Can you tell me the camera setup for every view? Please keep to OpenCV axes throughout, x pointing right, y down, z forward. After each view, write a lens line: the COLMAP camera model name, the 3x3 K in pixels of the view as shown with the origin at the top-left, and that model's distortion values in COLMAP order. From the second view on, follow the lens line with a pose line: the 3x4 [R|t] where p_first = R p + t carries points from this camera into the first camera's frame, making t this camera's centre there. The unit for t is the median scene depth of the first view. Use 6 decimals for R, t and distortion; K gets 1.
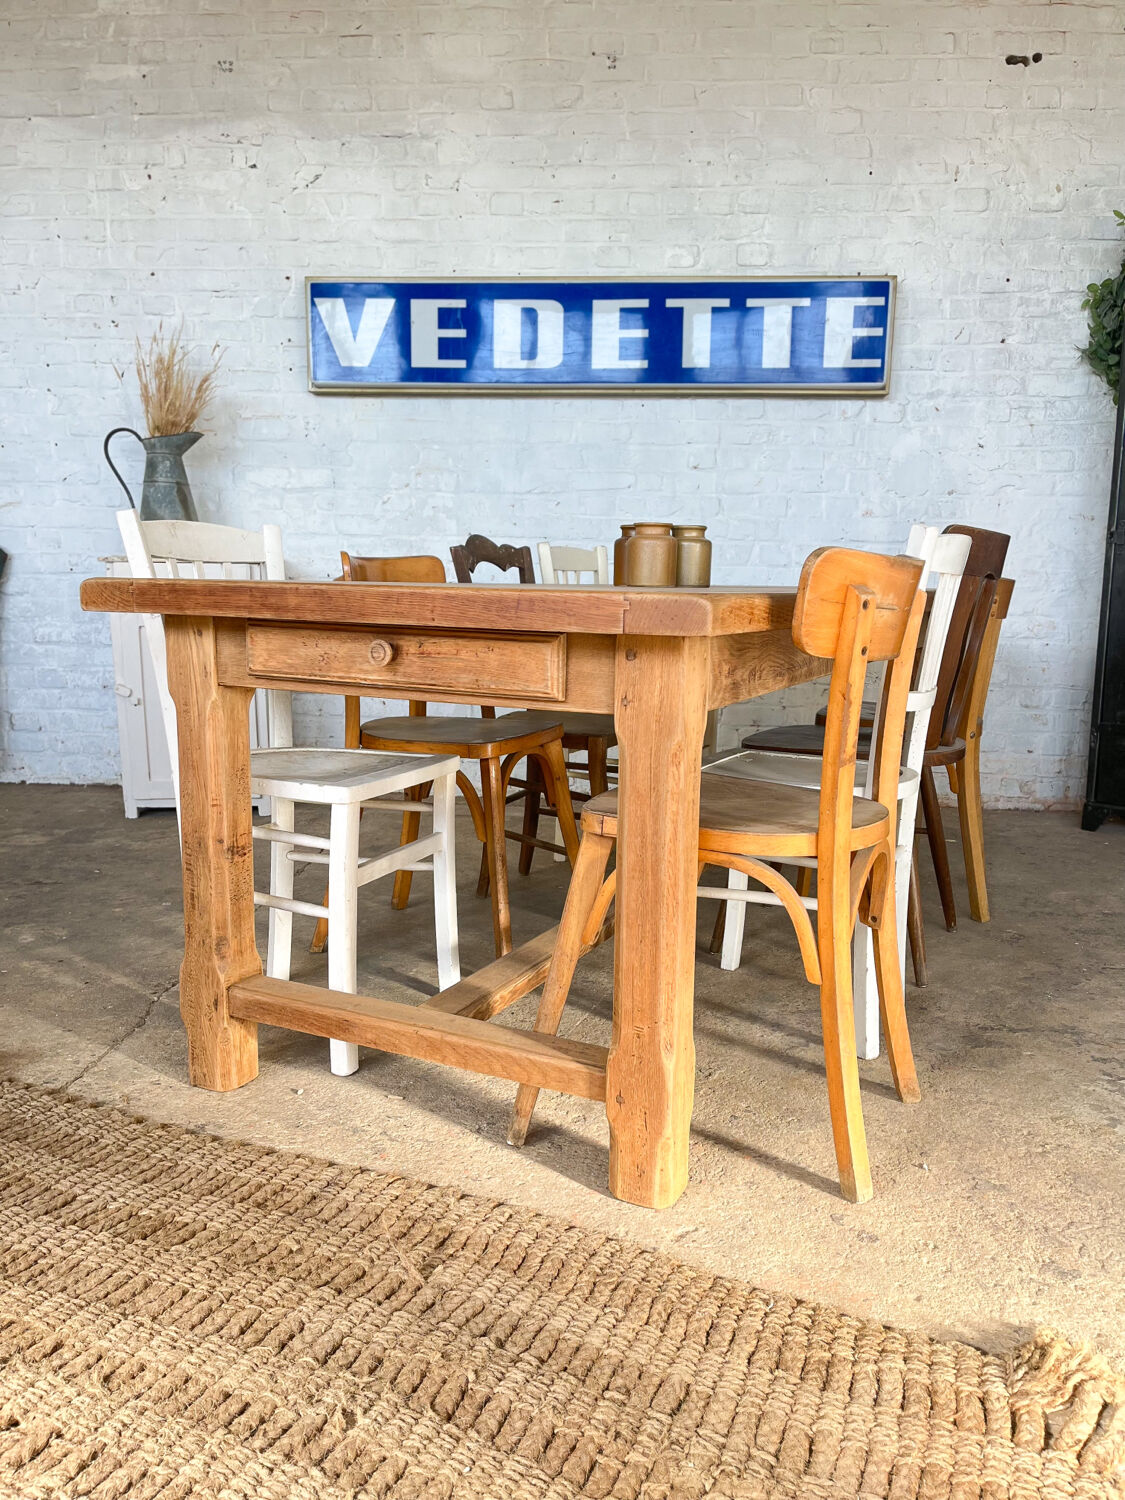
lens RADIAL K [[1127.8, 0, 573.0], [0, 1127.8, 767.6], [0, 0, 1]] dist [0.072474, -0.084911]
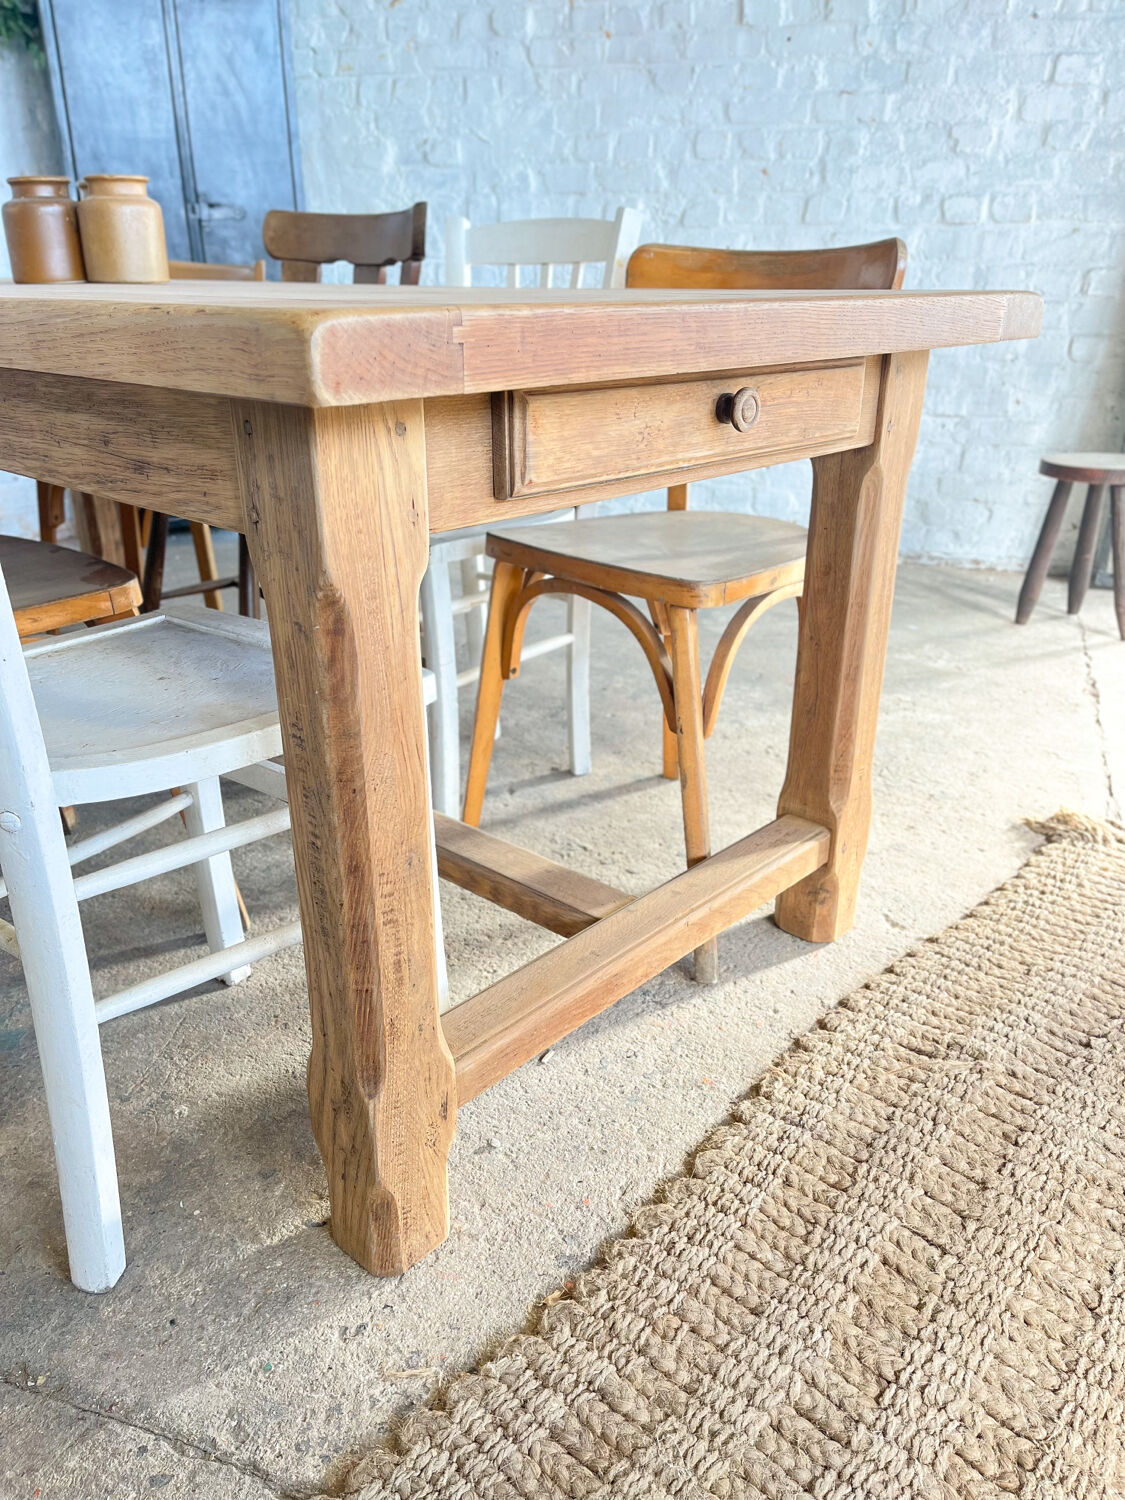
lens RADIAL K [[1128.0, 0, 571.3], [0, 1128.0, 770.5], [0, 0, 1]] dist [0.084962, -0.112577]
pose [[0.290146, -0.398601, 0.870019, -0.336788], [0.160467, 0.916519, 0.366391, -0.066233], [-0.943433, 0.033302, 0.329887, 0.352067]]
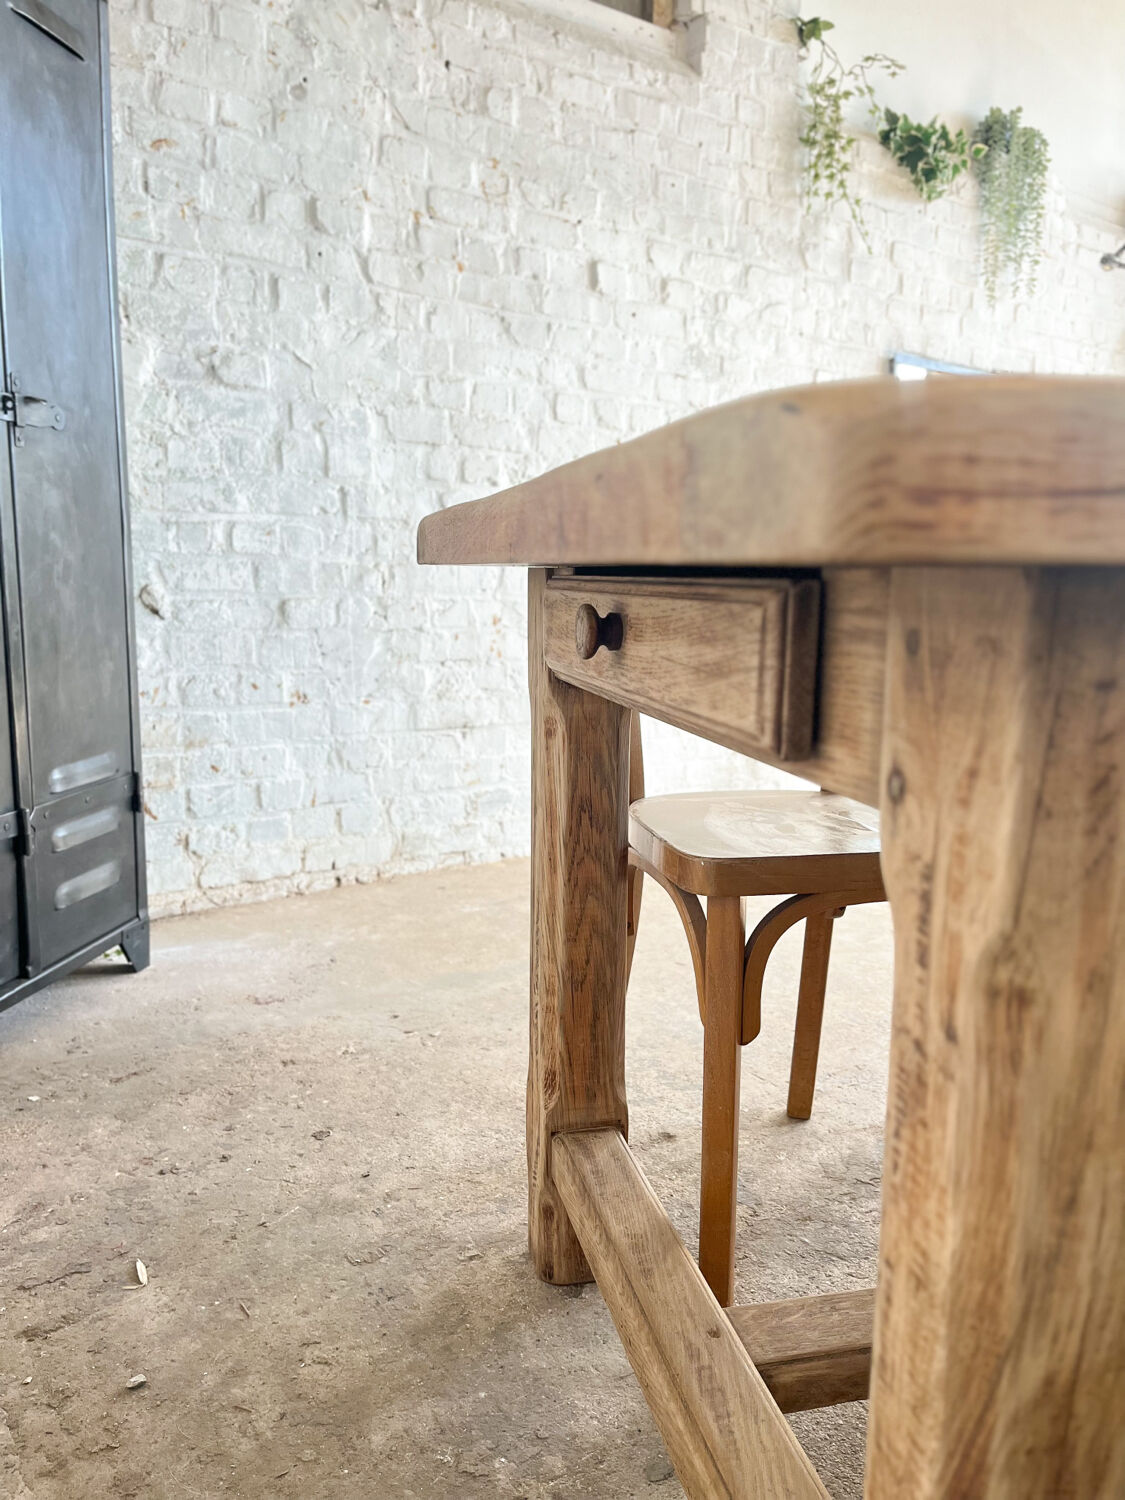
lens RADIAL K [[1128.0, 0, 568.4], [0, 1128.0, 748.2], [0, 0, 1]] dist [0.084962, -0.112577]
pose [[-0.626915, -0.152086, 0.764099, 0.019848], [0.104278, 0.955557, 0.275749, -0.156832], [-0.772078, 0.252550, -0.583194, 1.013654]]
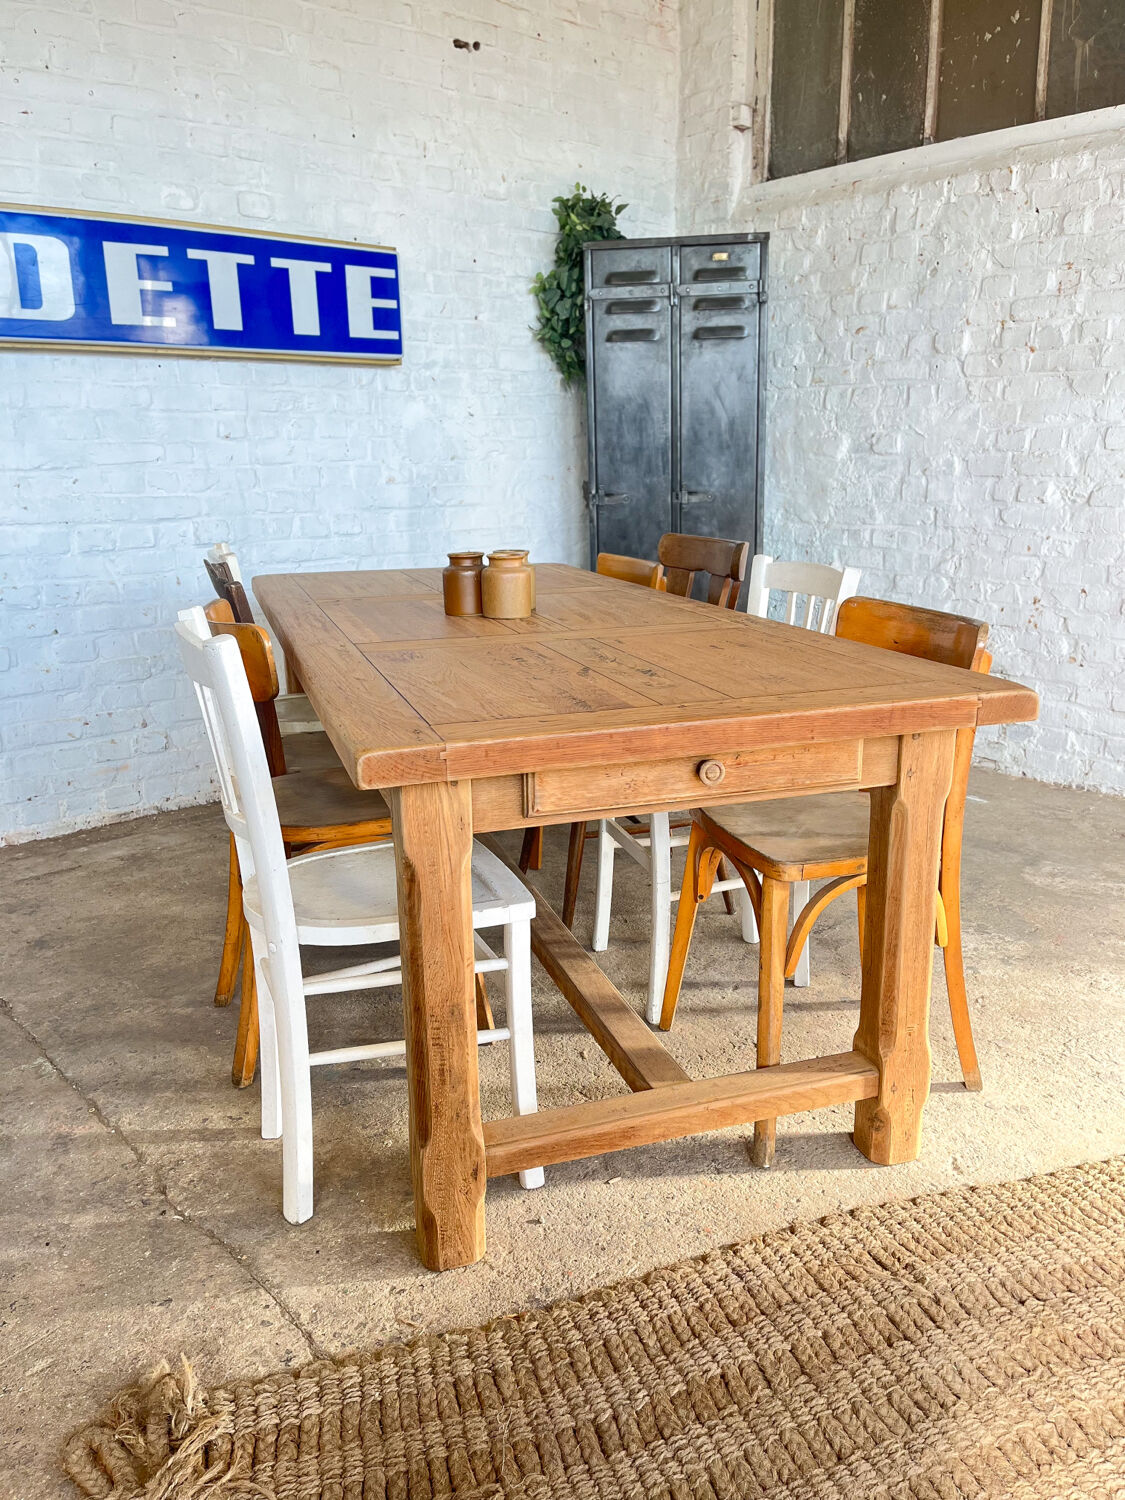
lens RADIAL K [[1127.8, 0, 570.5], [0, 1127.8, 759.0], [0, 0, 1]] dist [0.072474, -0.084911]
pose [[0.720857, -0.207921, 0.661161, -0.370892], [0.143318, 0.978041, 0.151315, -0.113445], [-0.678104, -0.014321, 0.734827, 0.134480]]
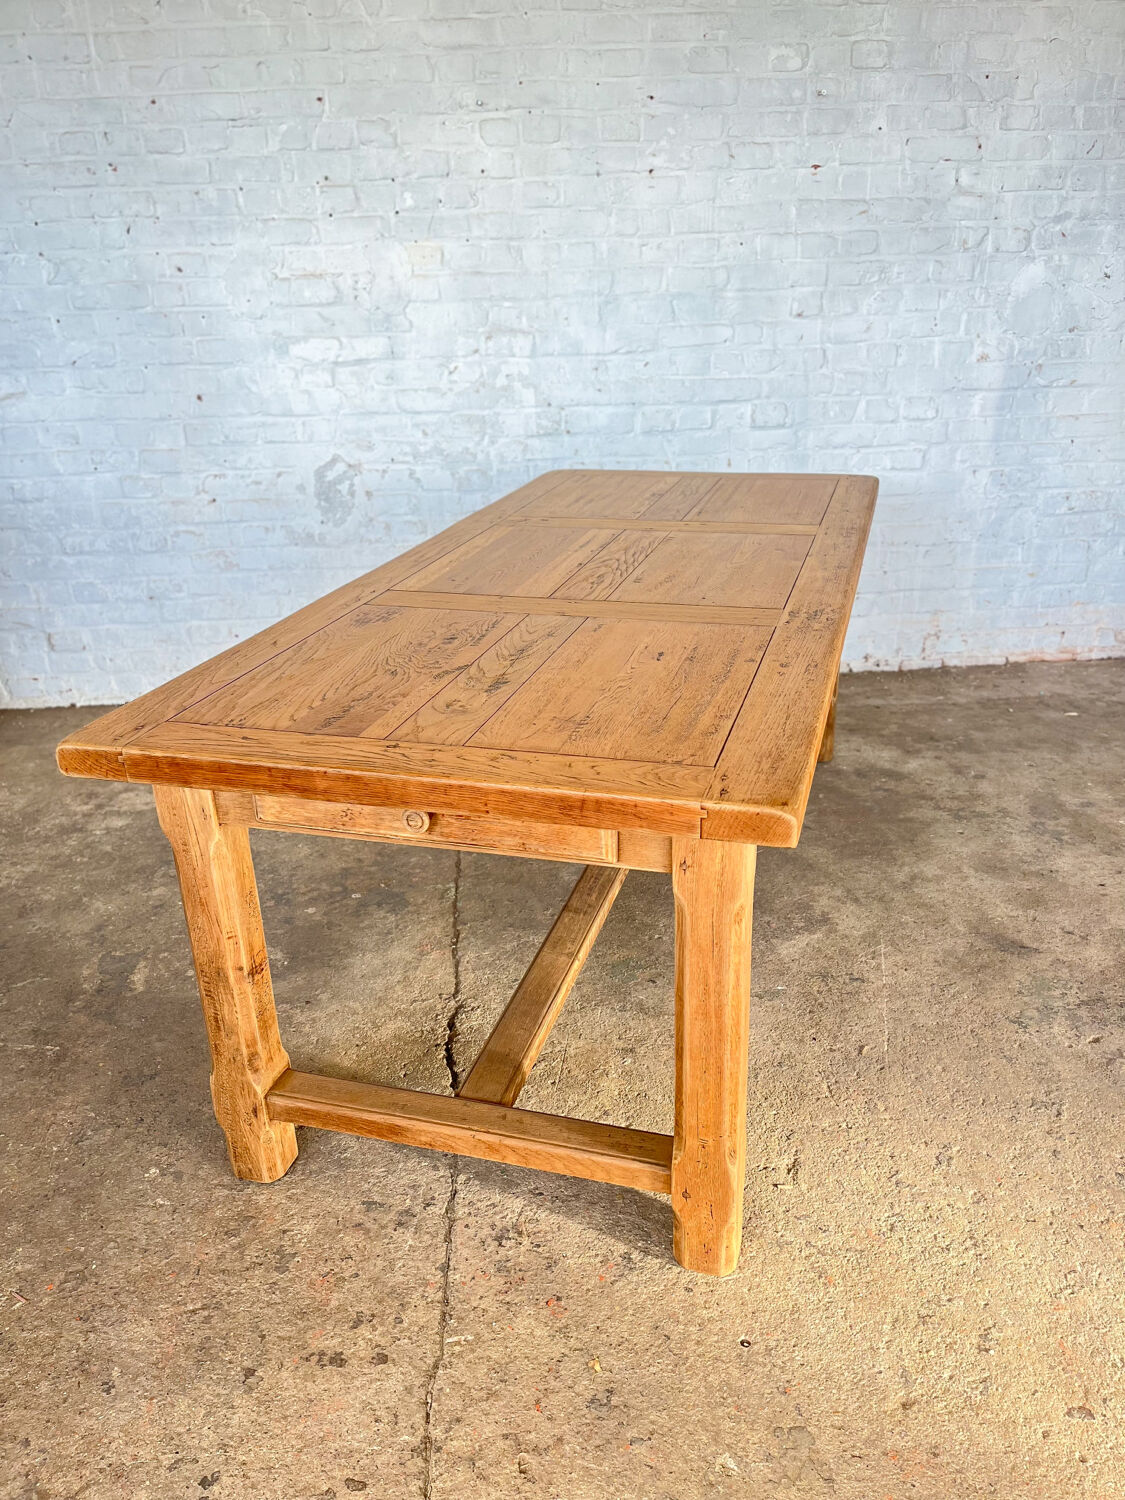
lens RADIAL K [[1128.0, 0, 564.4], [0, 1128.0, 770.0], [0, 0, 1]] dist [0.084962, -0.112577]
pose [[0.992684, -0.086069, 0.084674, -0.192242], [0.063008, 0.967527, 0.244788, -0.155198], [-0.102993, -0.237662, 0.965872, 0.062666]]
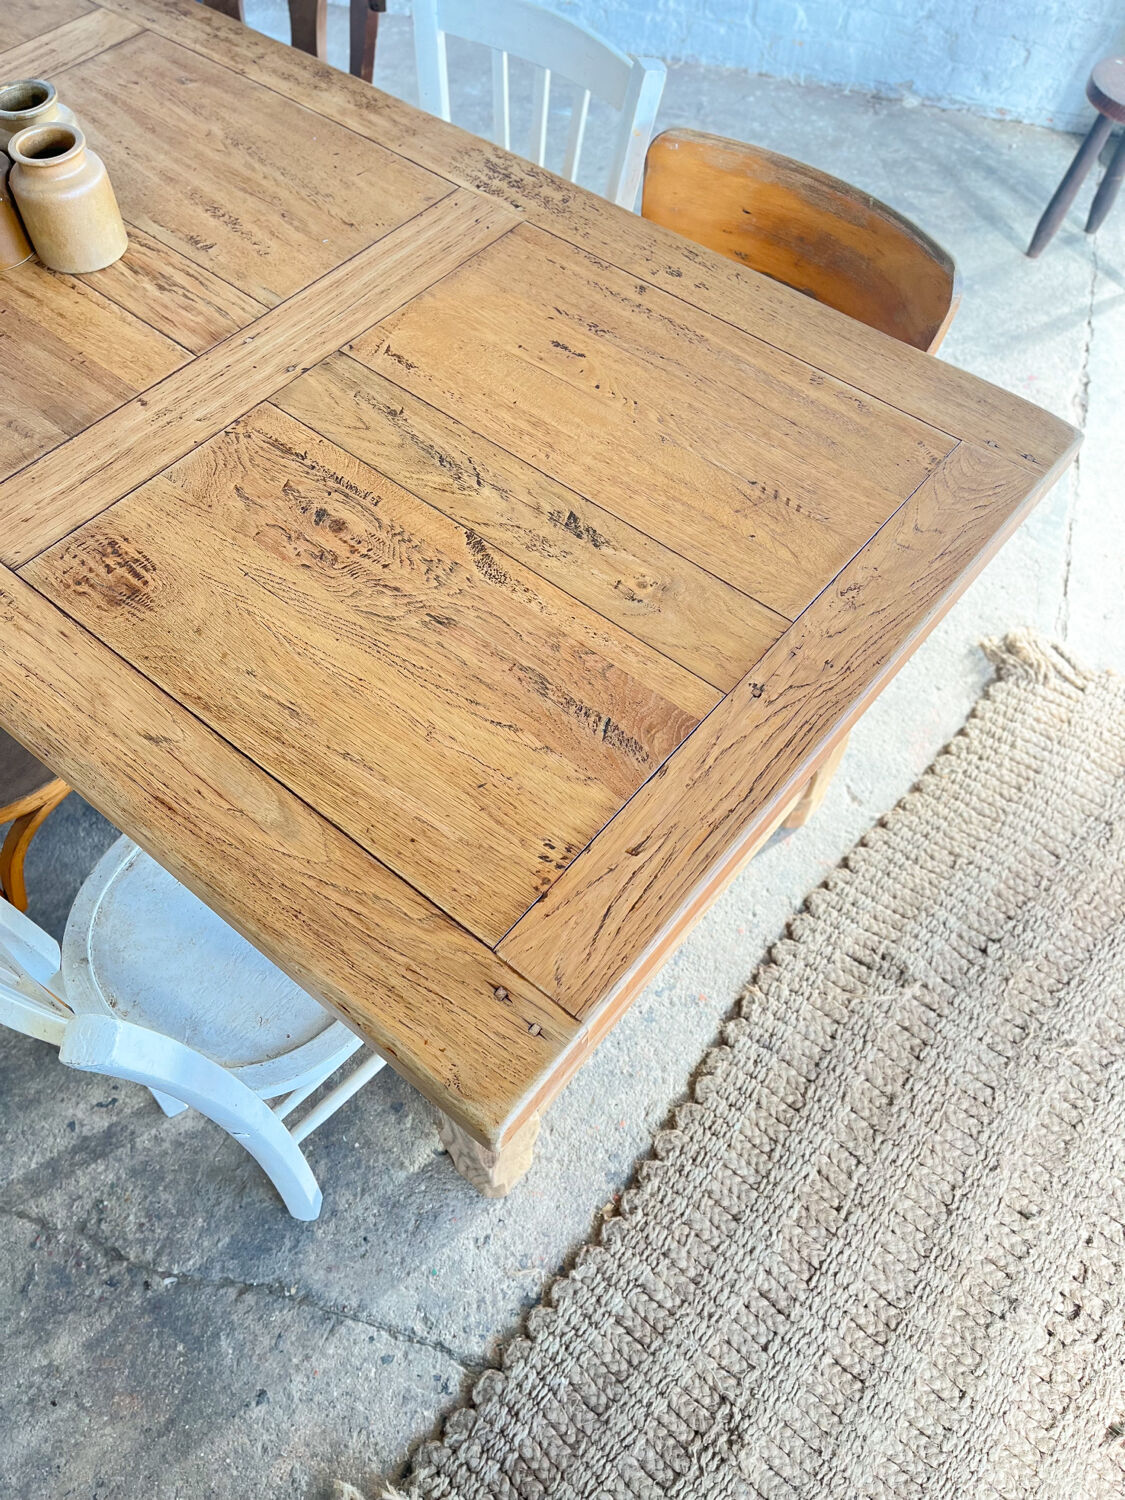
lens RADIAL K [[1128.0, 0, 568.9], [0, 1128.0, 755.2], [0, 0, 1]] dist [0.084962, -0.112577]
pose [[0.237365, -0.827640, 0.508596, -0.233808], [0.149726, 0.548473, 0.822654, -0.286192], [-0.959812, -0.119119, 0.254108, 0.375357]]
